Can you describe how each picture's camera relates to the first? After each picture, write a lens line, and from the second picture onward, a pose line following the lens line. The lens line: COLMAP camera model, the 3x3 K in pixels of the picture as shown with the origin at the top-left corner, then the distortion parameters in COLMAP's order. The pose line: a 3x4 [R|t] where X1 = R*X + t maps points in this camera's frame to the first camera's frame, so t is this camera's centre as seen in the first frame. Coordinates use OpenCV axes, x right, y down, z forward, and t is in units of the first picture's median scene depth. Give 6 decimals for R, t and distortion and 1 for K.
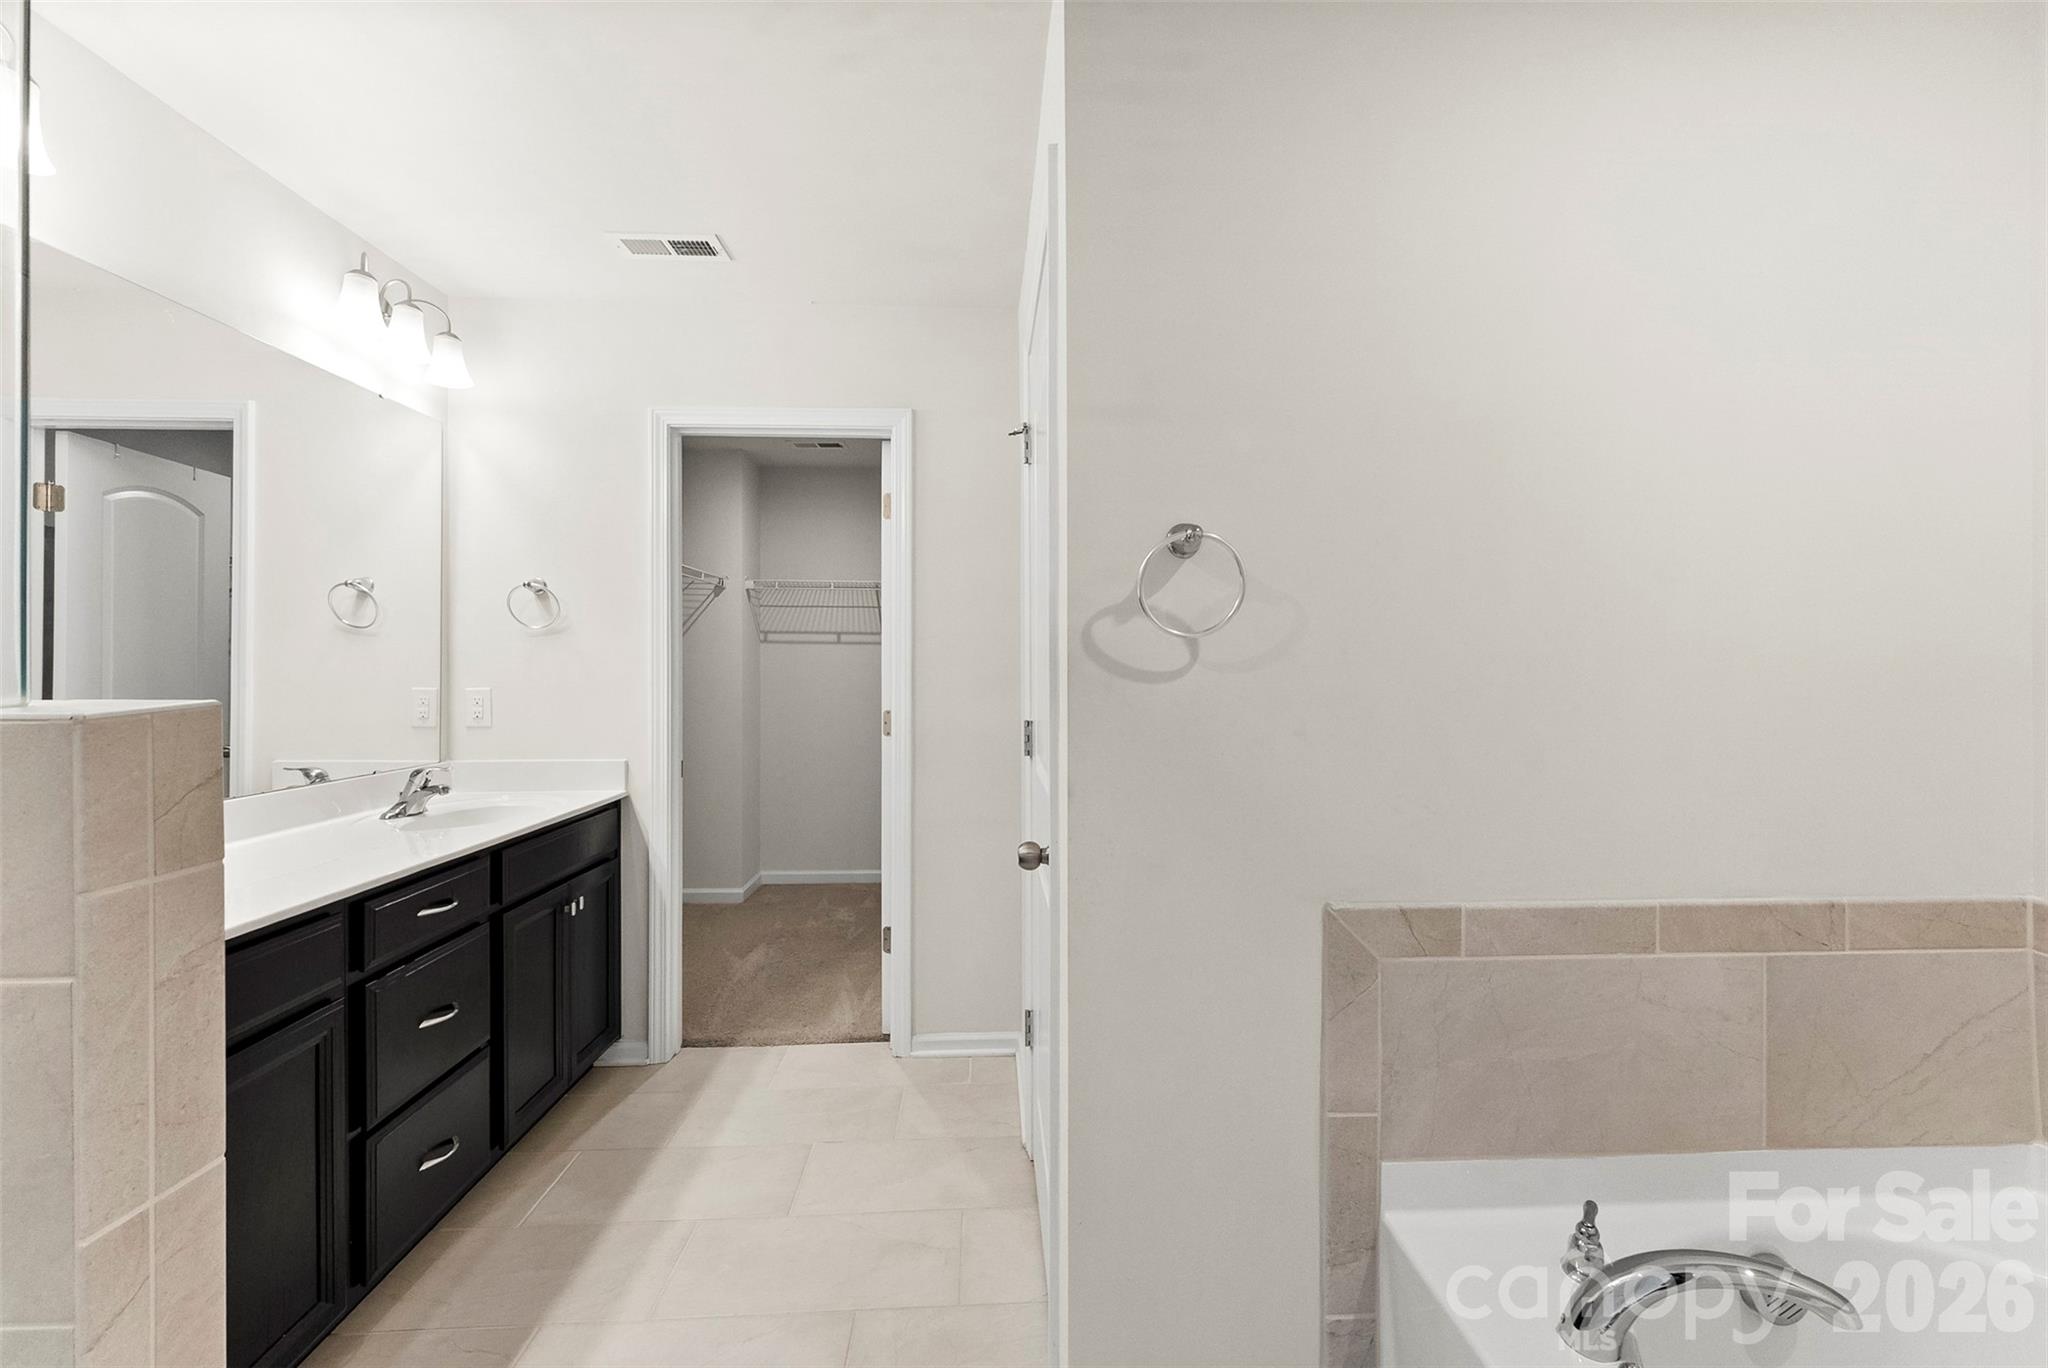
lens RADIAL K [[846.7, 0, 1020.5], [0, 846.7, 680.7], [0, 0, 1]] dist [-0.001332, -0.000071]
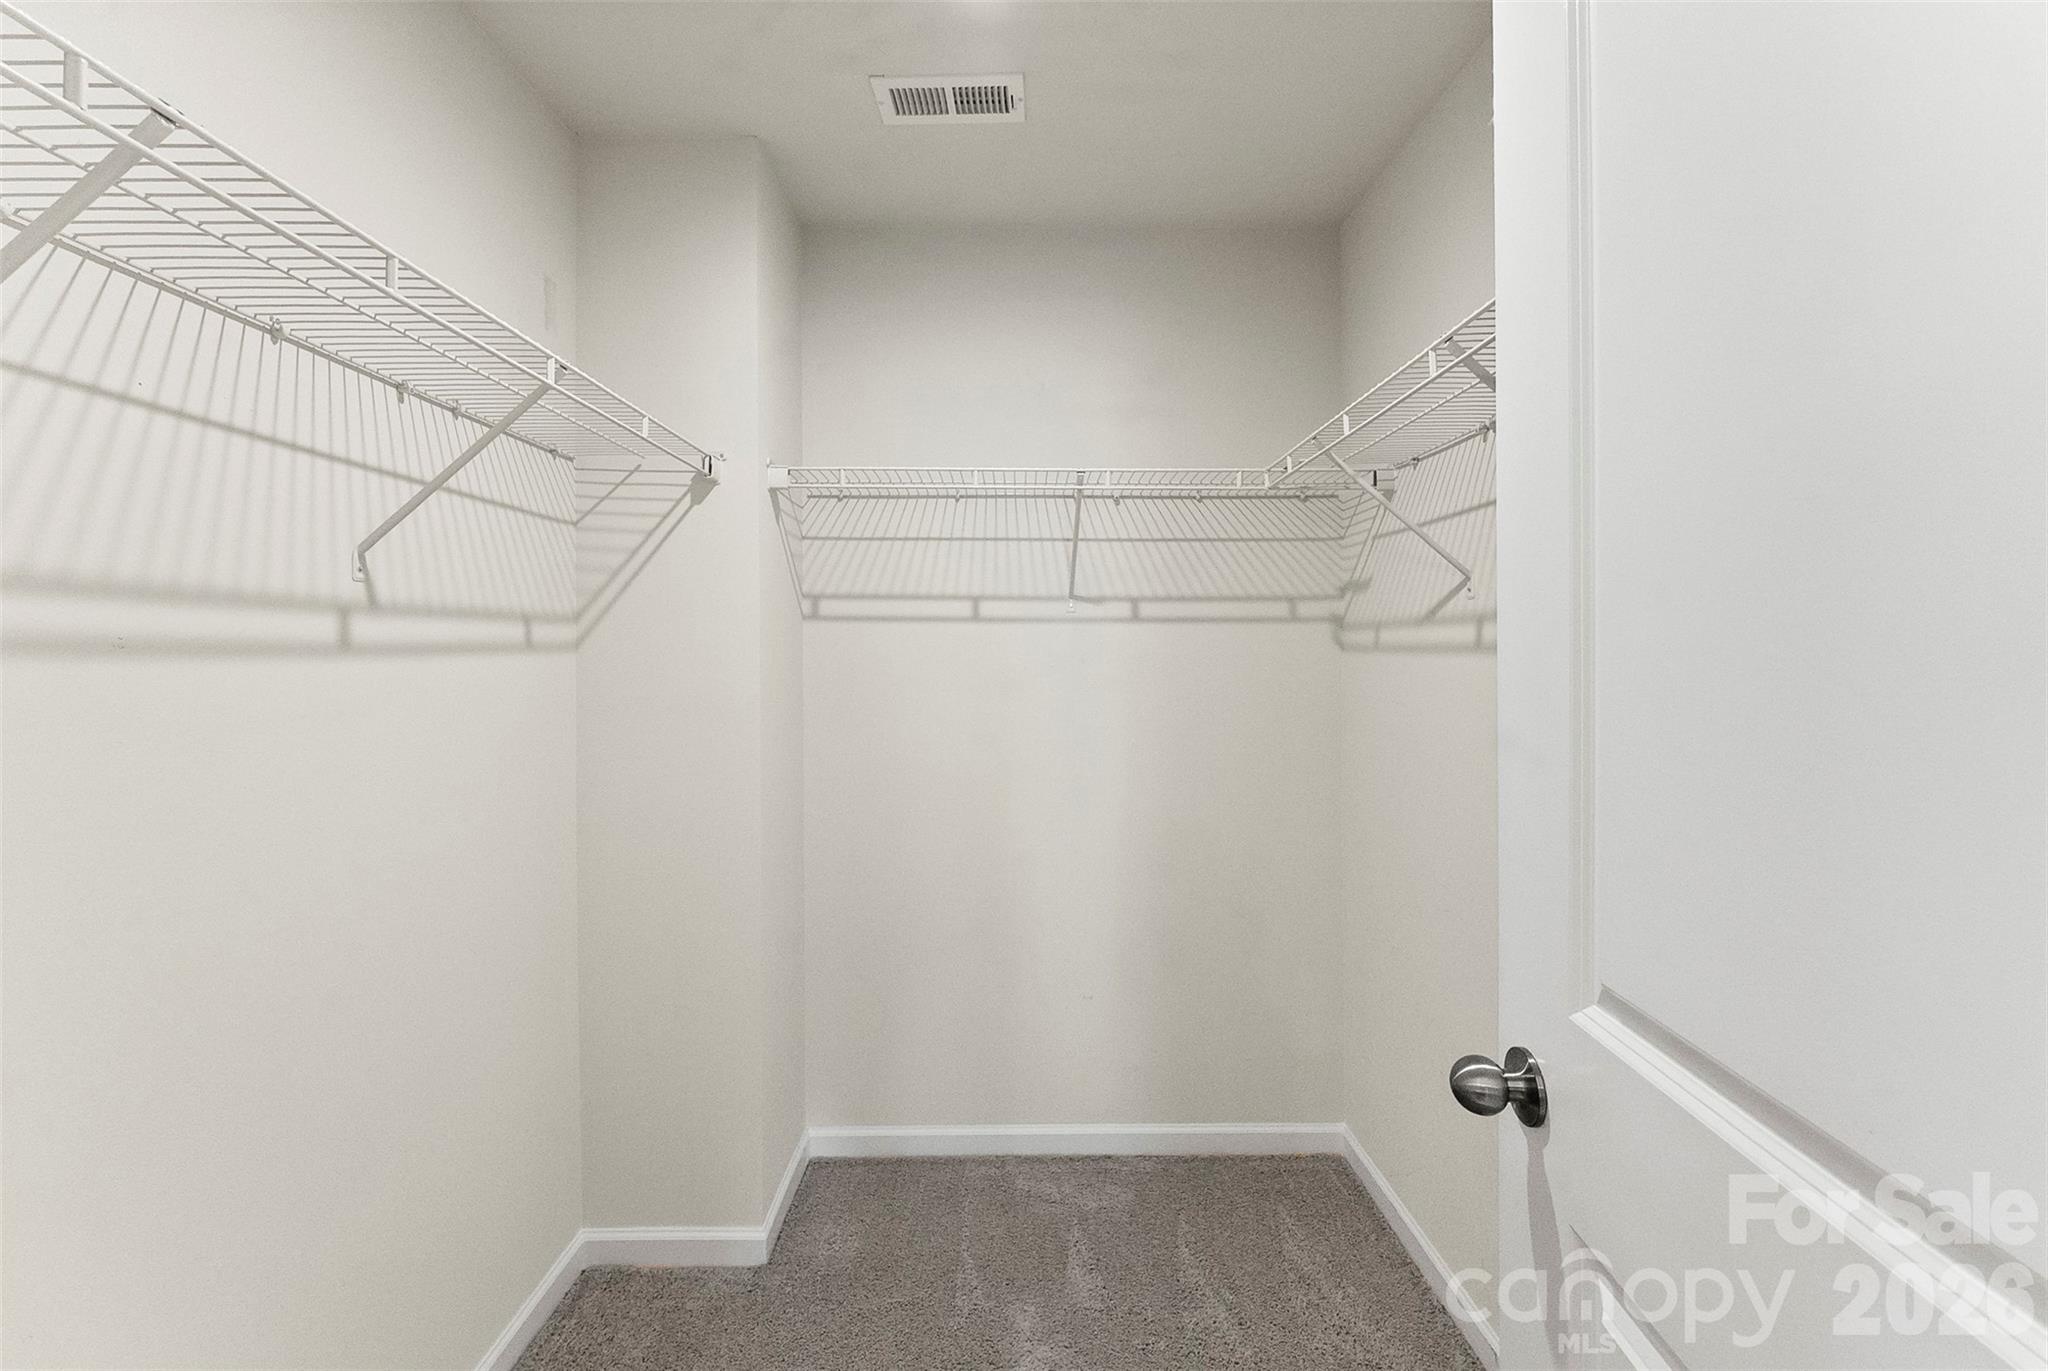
lens RADIAL K [[846.7, 0, 1020.5], [0, 846.7, 682.2], [0, 0, 1]] dist [-0.001332, -0.000071]
pose [[0.999345, -0.001112, -0.036181, -0.407967], [0.001791, 0.999823, 0.018726, -0.046440], [0.036154, -0.018778, 0.999170, 1.285848]]
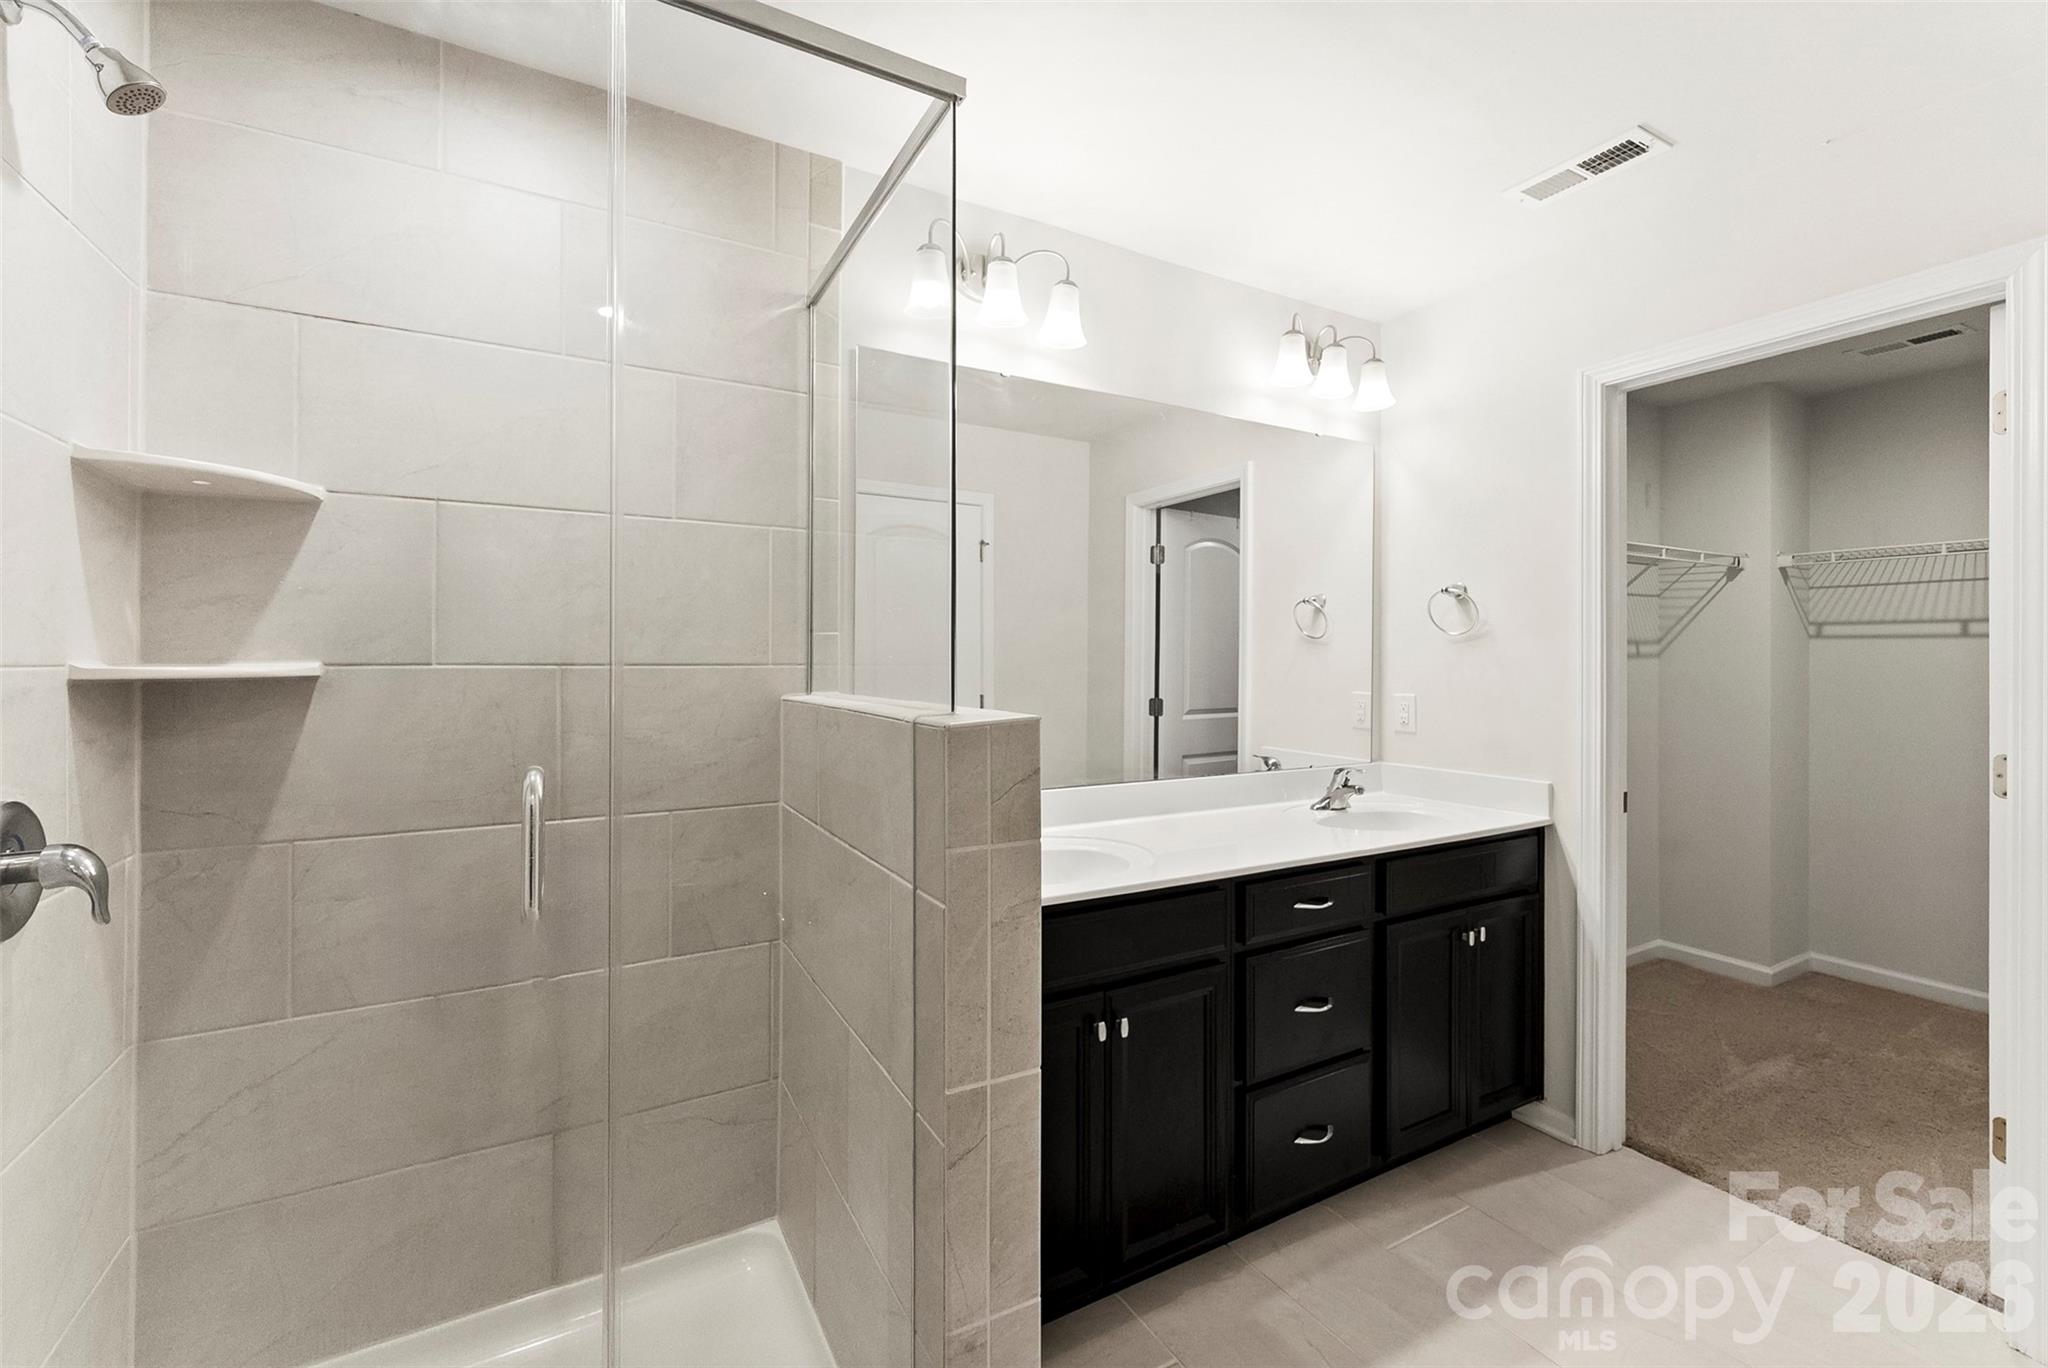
lens RADIAL K [[847.1, 0, 1031.2], [0, 847.1, 664.6], [0, 0, 1]] dist [0.001210, -0.000251]
pose [[0.456914, 0.004696, -0.889499, 0.084275], [-0.016296, 0.999862, -0.003092, -0.021204], [0.889362, 0.015908, 0.456927, 0.163231]]
